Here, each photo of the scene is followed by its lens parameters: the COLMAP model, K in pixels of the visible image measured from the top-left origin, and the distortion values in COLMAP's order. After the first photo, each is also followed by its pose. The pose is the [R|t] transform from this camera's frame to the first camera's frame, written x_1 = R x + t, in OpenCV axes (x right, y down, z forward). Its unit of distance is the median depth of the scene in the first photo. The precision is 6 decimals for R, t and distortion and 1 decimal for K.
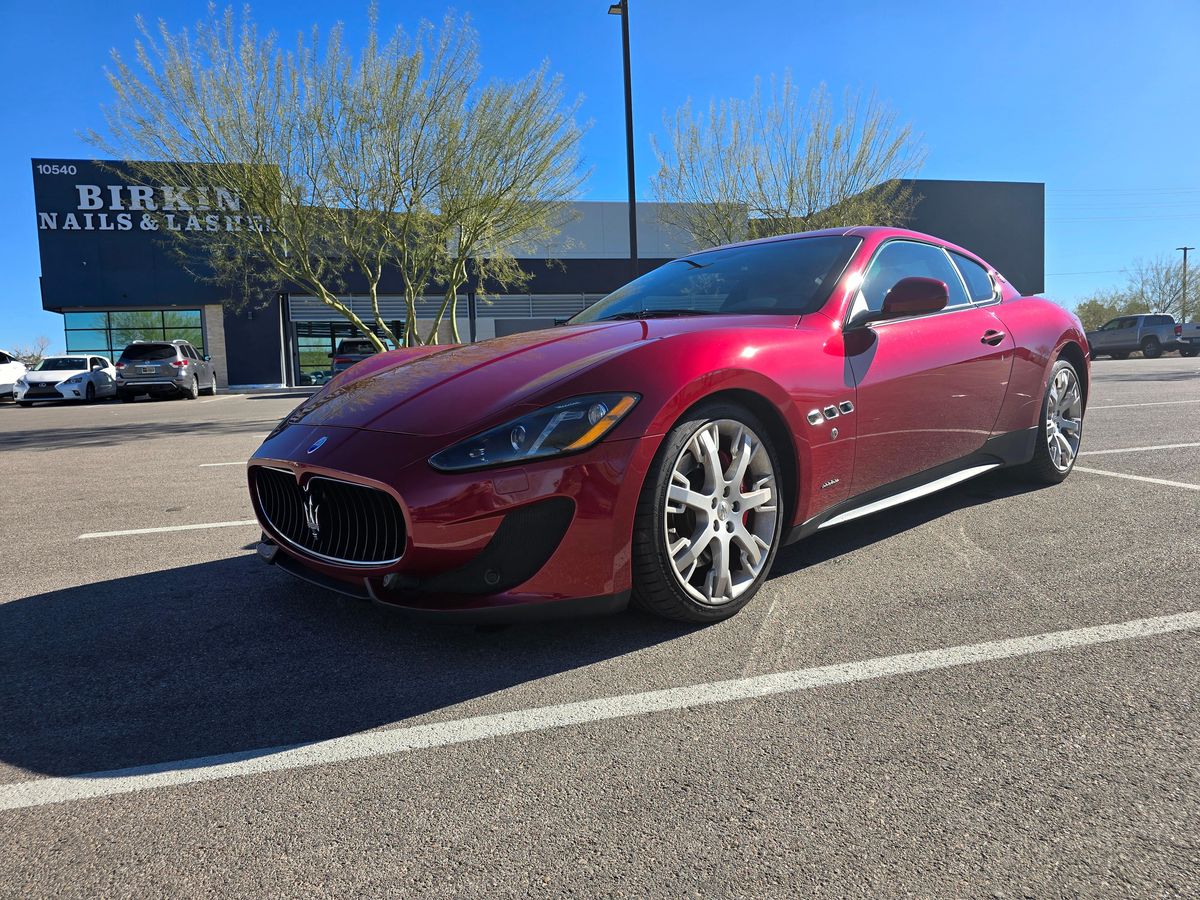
lens RADIAL K [[825.6, 0, 600.0], [0, 825.6, 450.0], [0, 0, 1]] dist [0.008059, 0.002336]
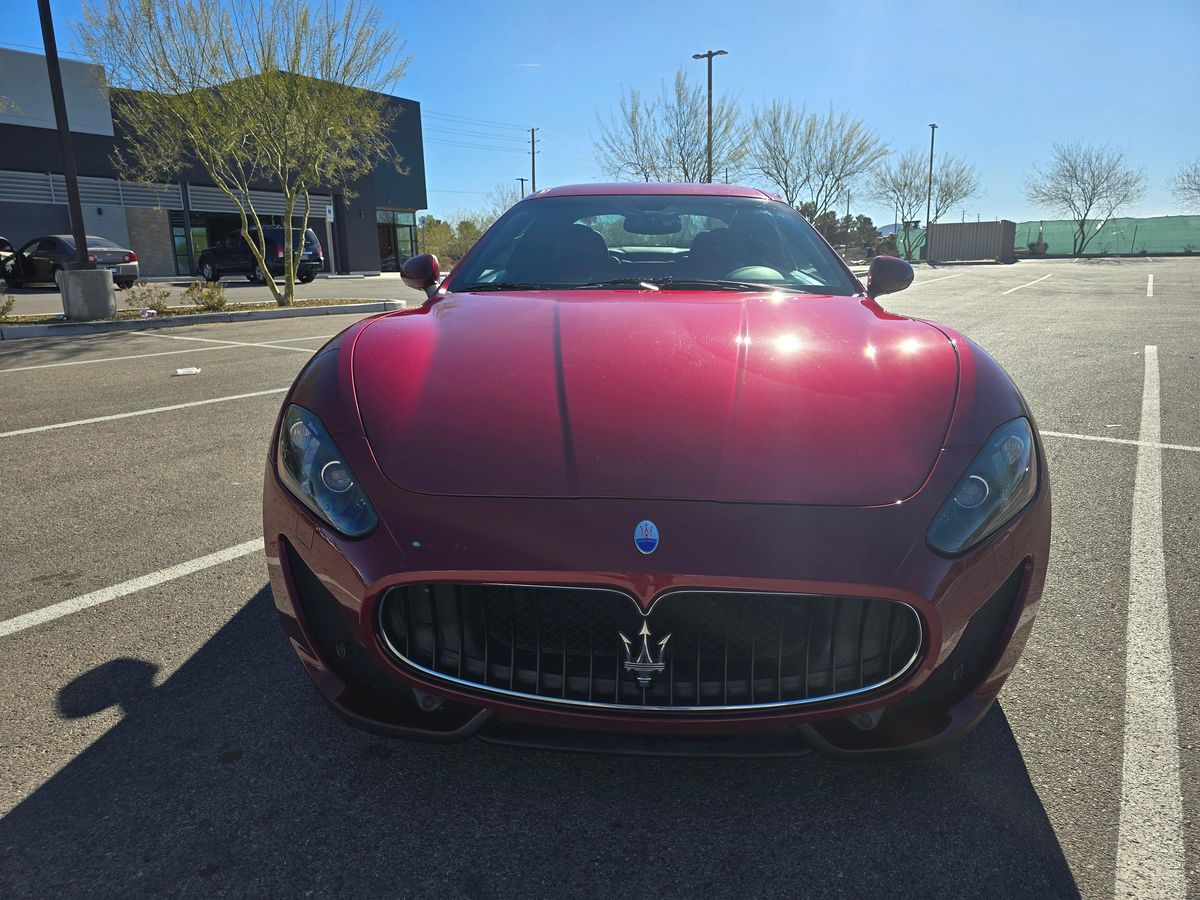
lens RADIAL K [[825.6, 0, 600.0], [0, 825.6, 450.0], [0, 0, 1]] dist [0.008059, 0.002336]
pose [[0.729784, -0.125168, 0.672122, -0.762810], [0.048017, 0.990054, 0.132241, -0.150191], [-0.681989, -0.064234, 0.728536, 0.585313]]
